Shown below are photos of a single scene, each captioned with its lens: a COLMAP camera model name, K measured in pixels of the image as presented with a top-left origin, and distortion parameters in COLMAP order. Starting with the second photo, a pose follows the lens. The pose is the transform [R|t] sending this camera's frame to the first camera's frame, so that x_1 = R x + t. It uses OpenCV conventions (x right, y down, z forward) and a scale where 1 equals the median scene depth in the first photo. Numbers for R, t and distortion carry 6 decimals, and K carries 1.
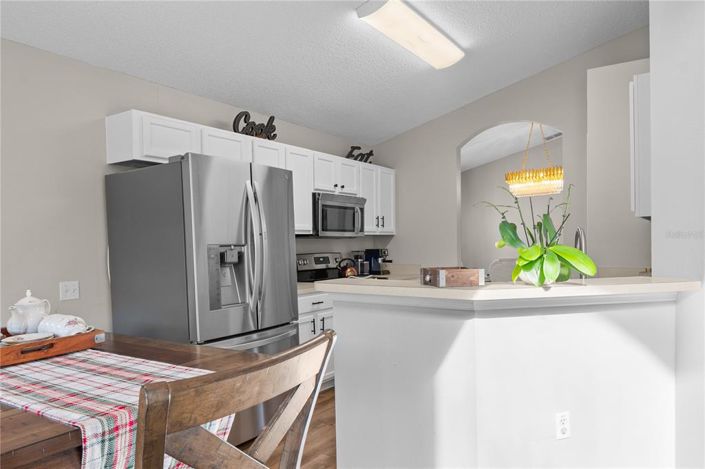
lens RADIAL K [[492.3, 0, 352.5], [0, 492.3, 234.5], [0, 0, 1]] dist [0.002796, -0.000974]
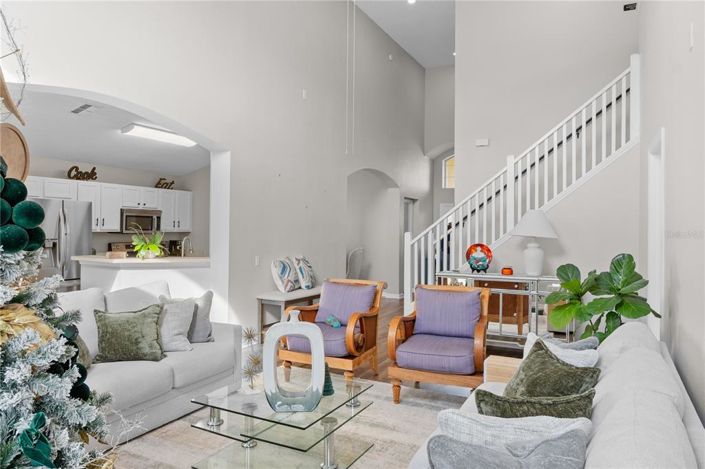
lens RADIAL K [[492.3, 0, 352.5], [0, 492.3, 234.5], [0, 0, 1]] dist [0.002796, -0.000974]
pose [[0.993392, 0.032300, 0.110128, 0.567230], [-0.035822, 0.998903, 0.030159, -0.075573], [-0.109033, -0.033905, 0.993460, -0.887726]]
